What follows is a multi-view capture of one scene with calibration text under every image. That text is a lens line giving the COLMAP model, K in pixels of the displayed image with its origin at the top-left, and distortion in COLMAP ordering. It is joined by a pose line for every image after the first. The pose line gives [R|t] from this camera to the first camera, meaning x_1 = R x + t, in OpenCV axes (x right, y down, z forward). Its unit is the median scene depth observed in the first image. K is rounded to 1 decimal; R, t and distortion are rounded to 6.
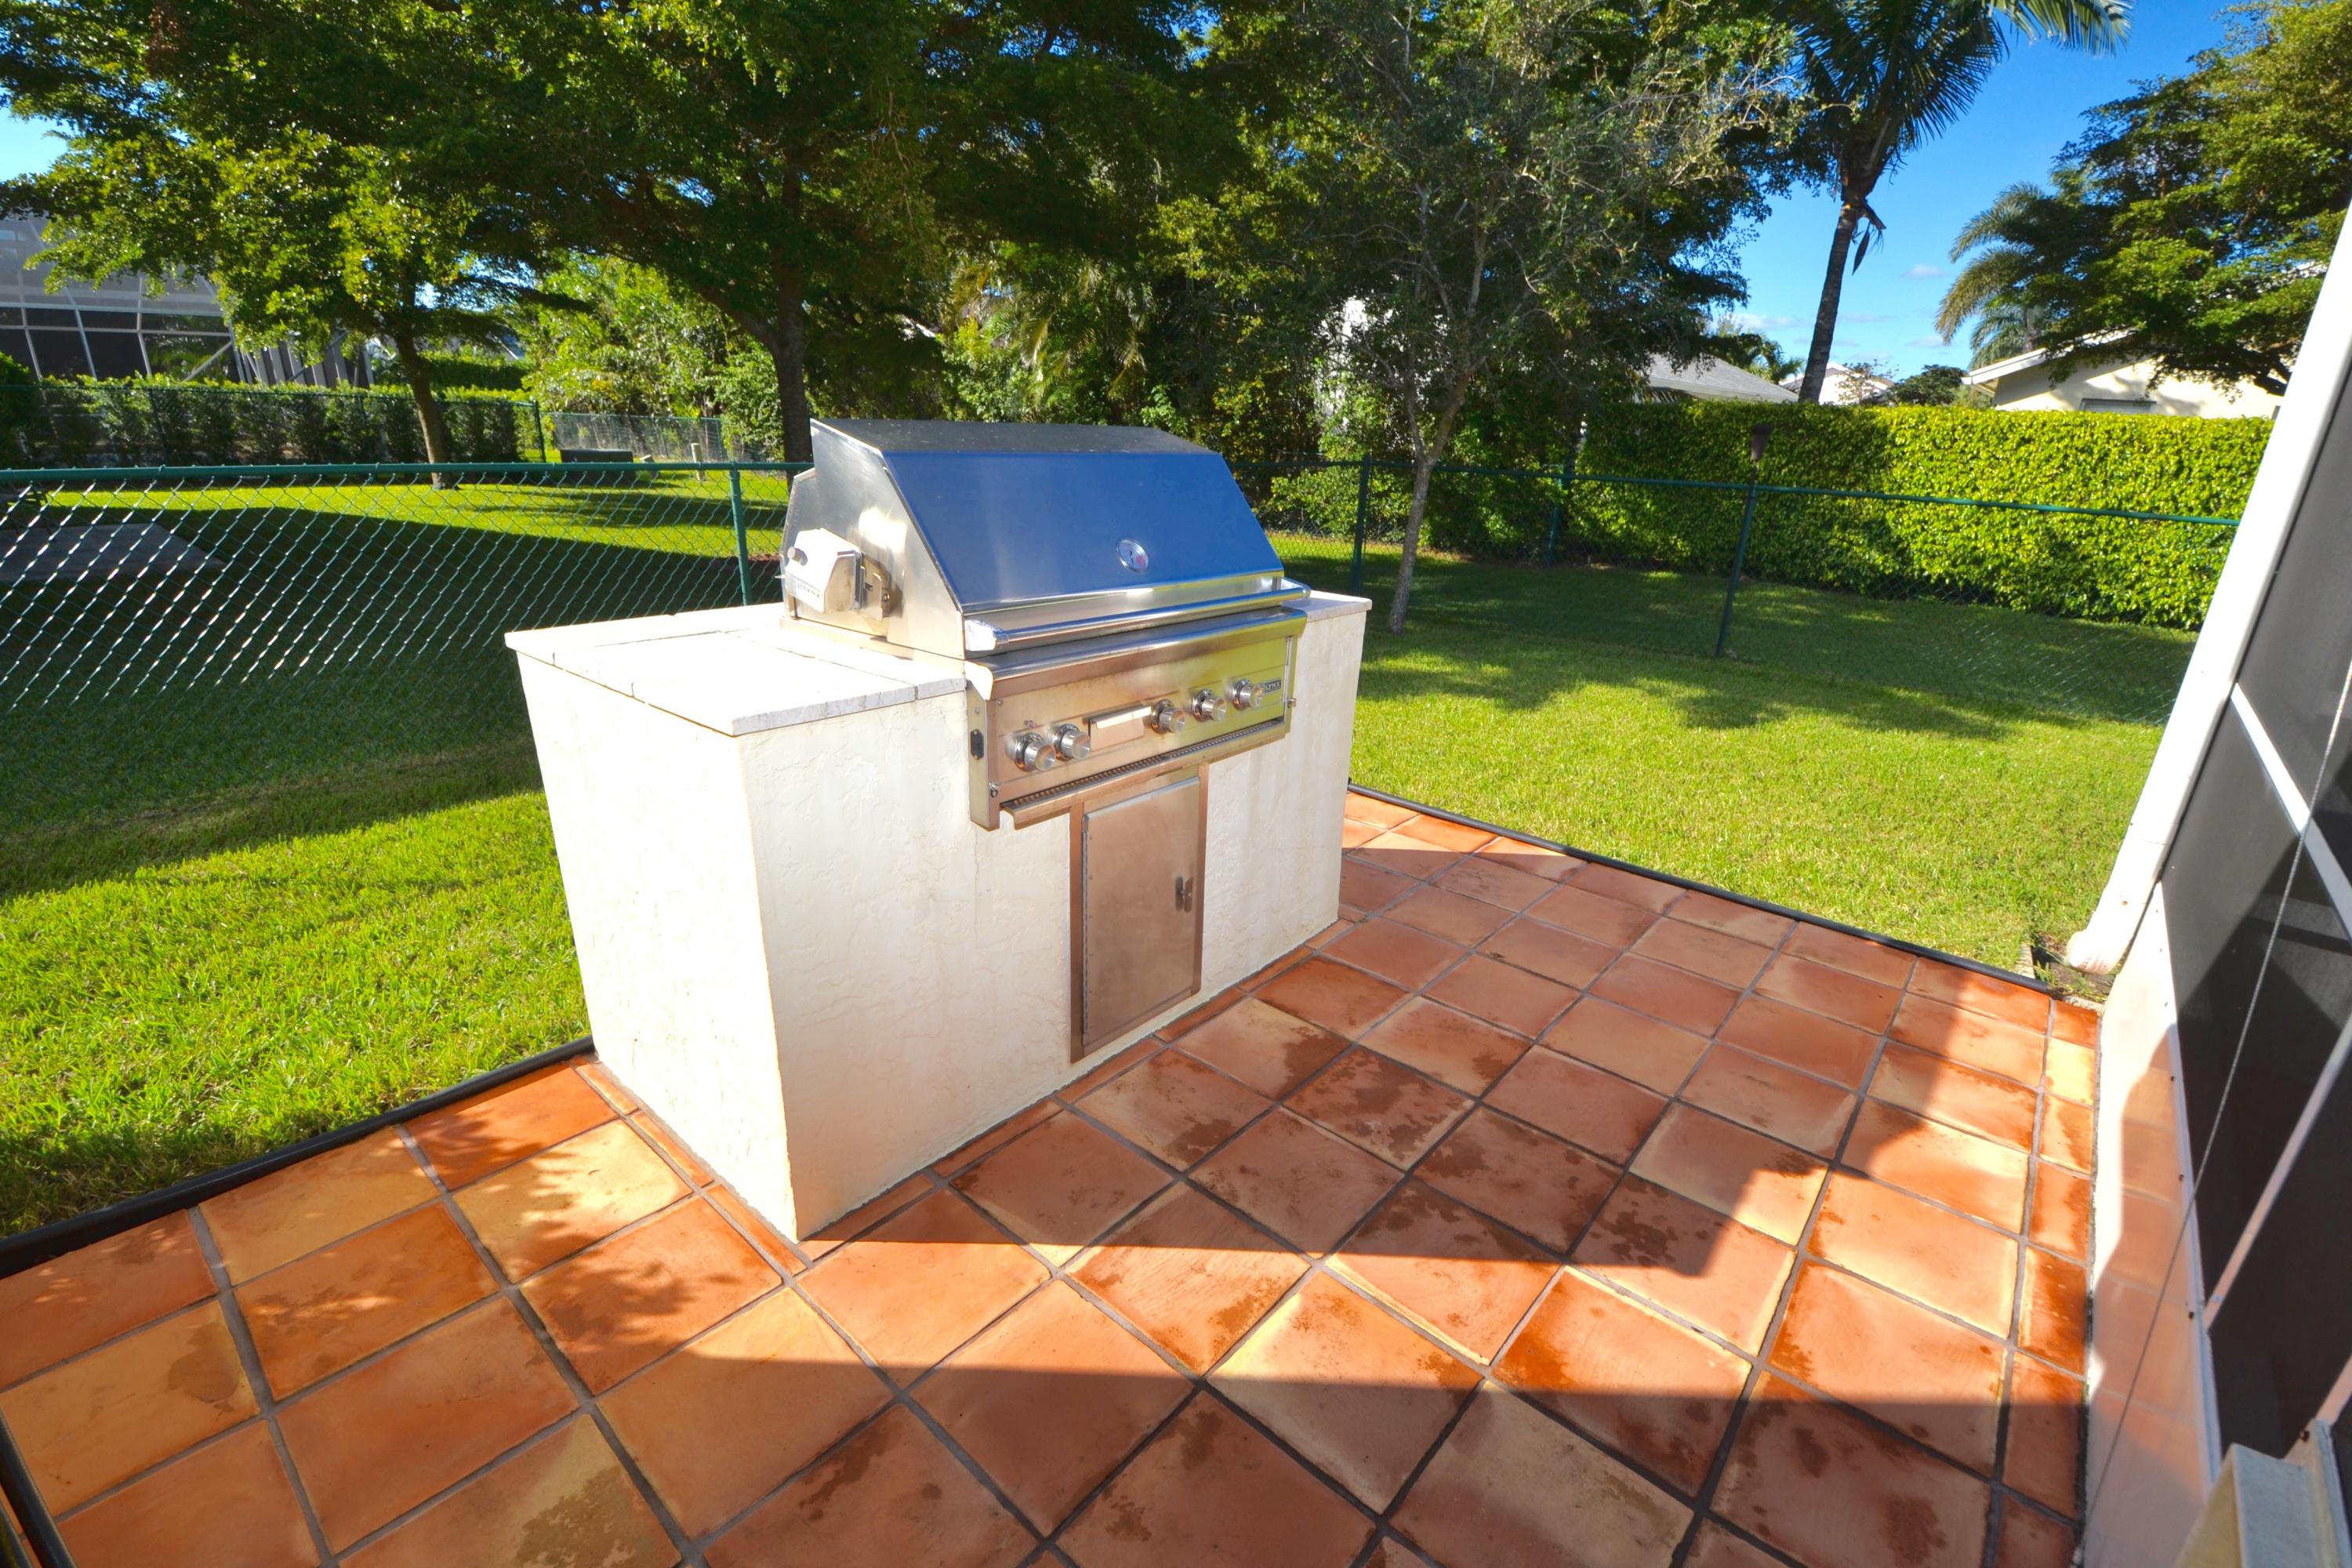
lens RADIAL K [[1046.5, 0, 1174.6], [0, 1046.5, 801.1], [0, 0, 1]] dist [0.003973, -0.013972]
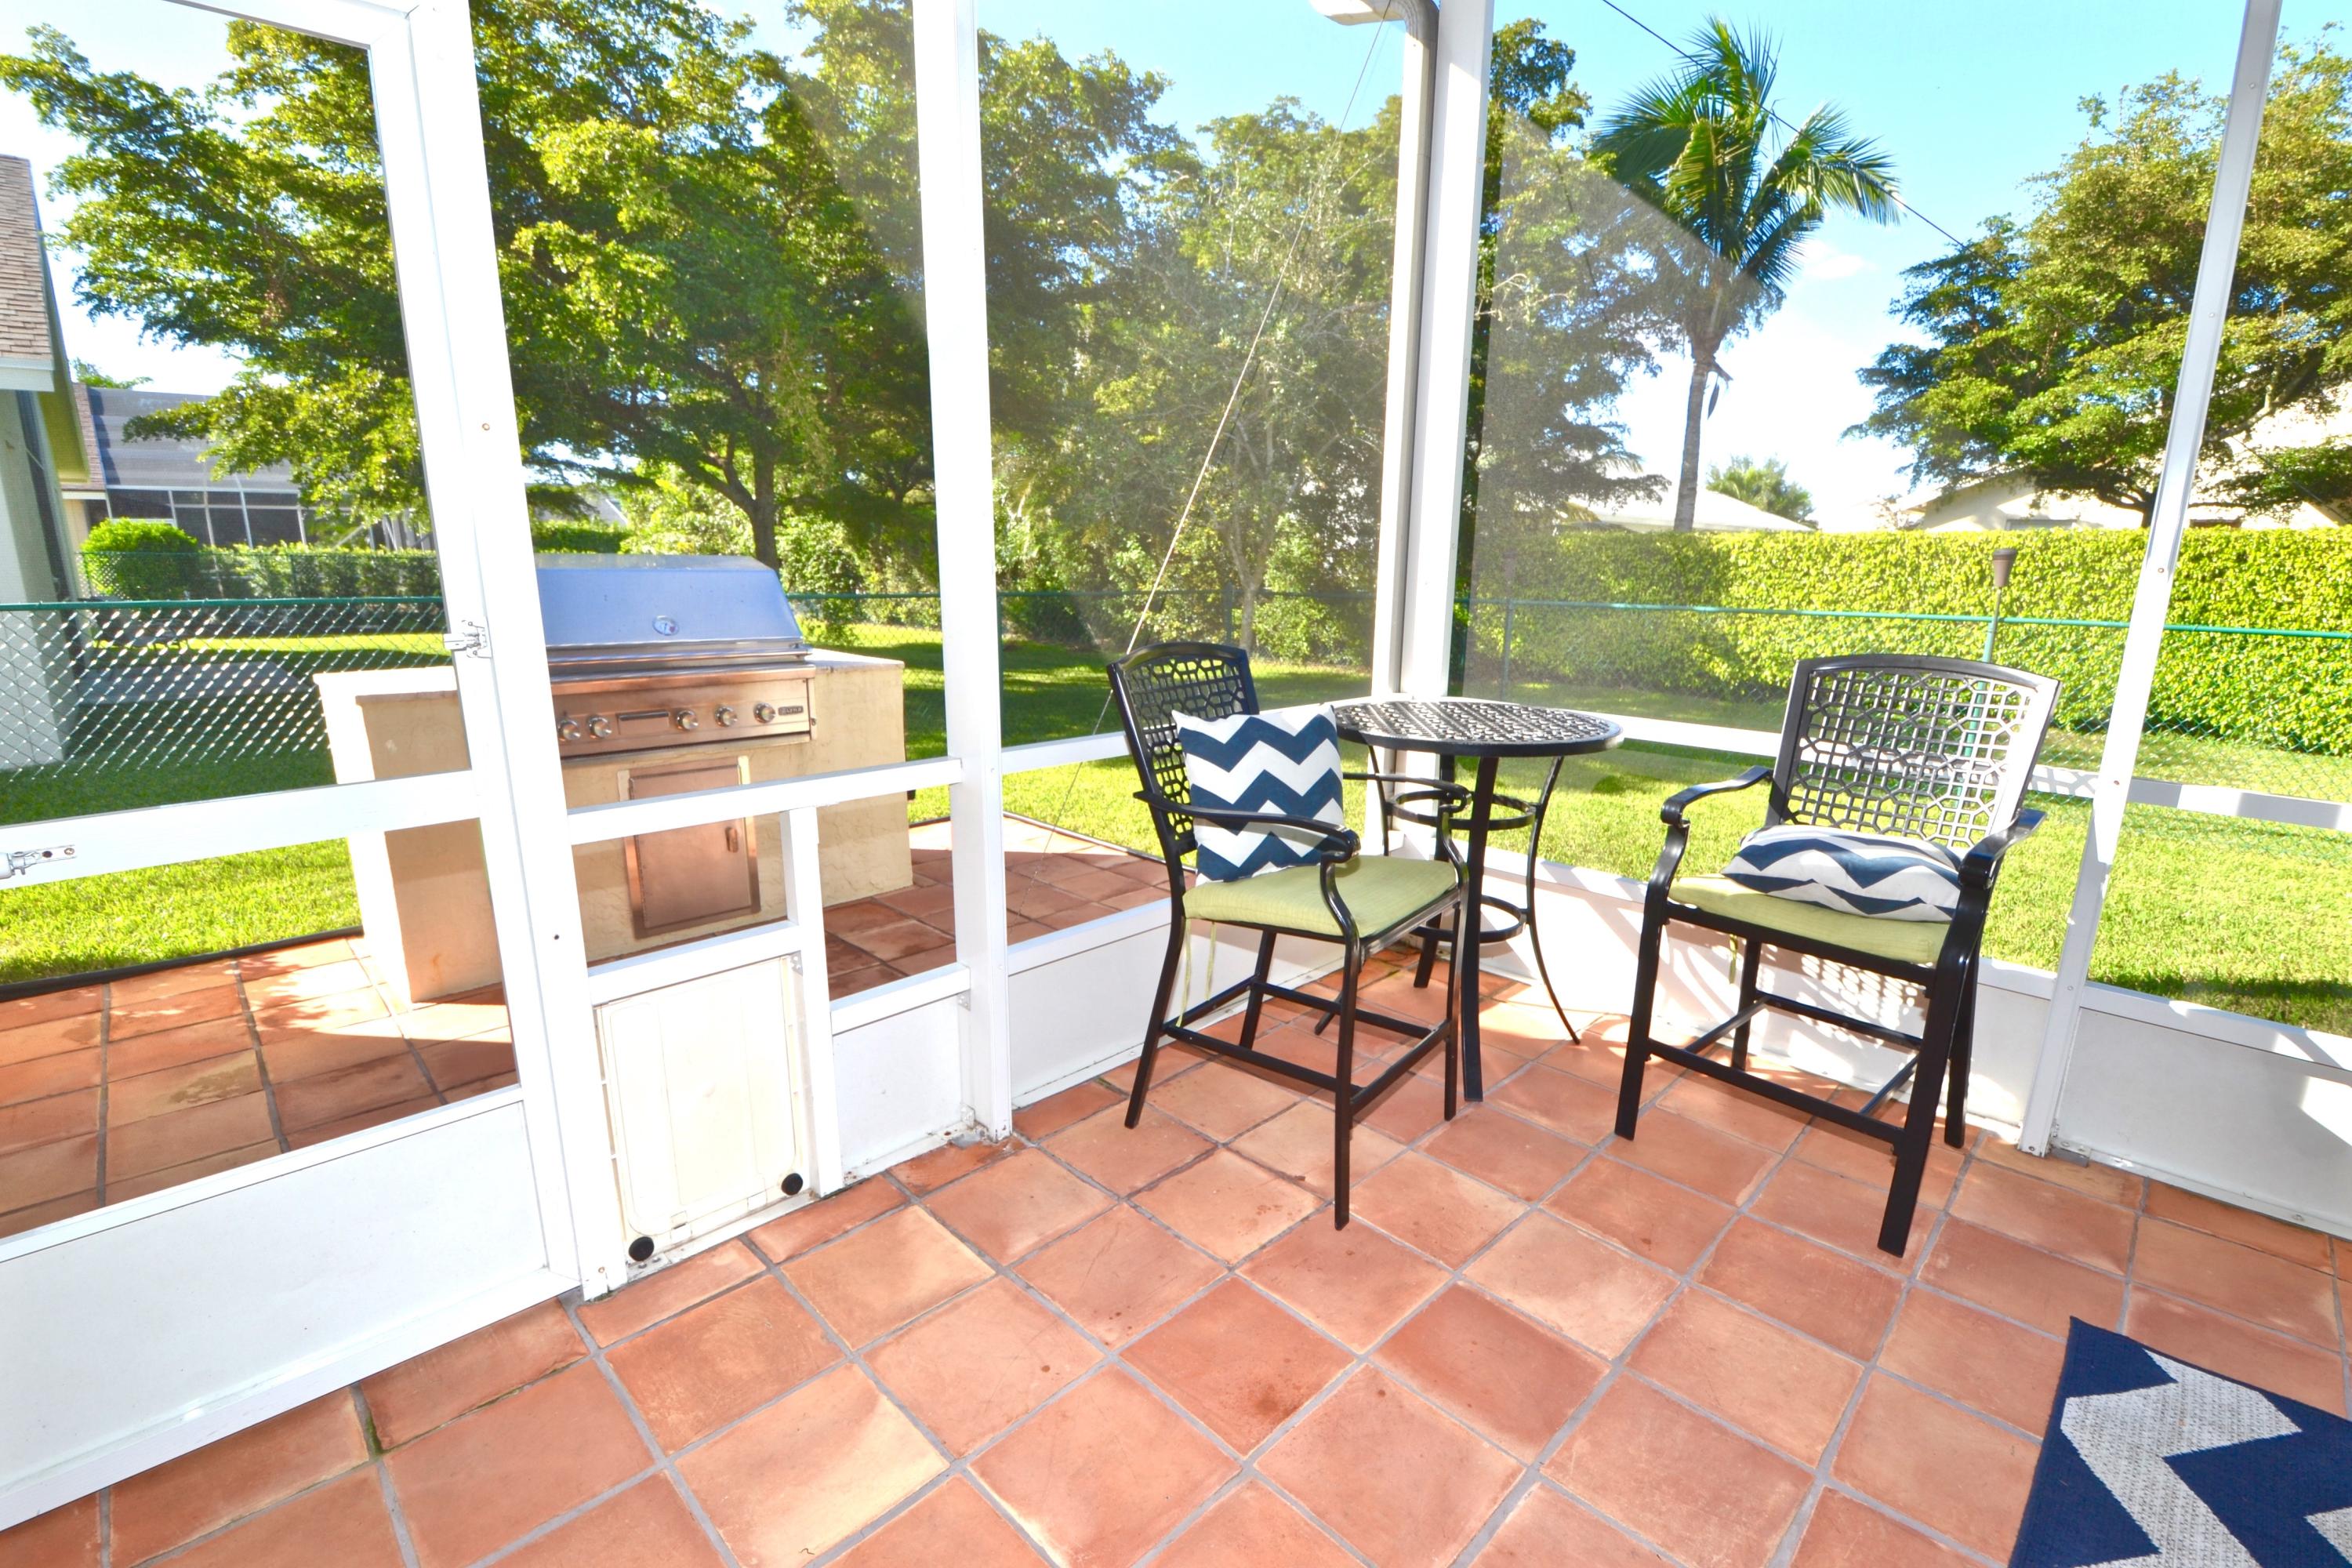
lens RADIAL K [[1036.5, 0, 1175.3], [0, 1036.5, 803.6], [0, 0, 1]] dist [0.013363, -0.020120]
pose [[0.997188, -0.007405, -0.074580, 0.179844], [-0.001894, 0.992299, -0.123855, 0.051297], [0.074923, 0.123648, 0.989494, -0.115260]]
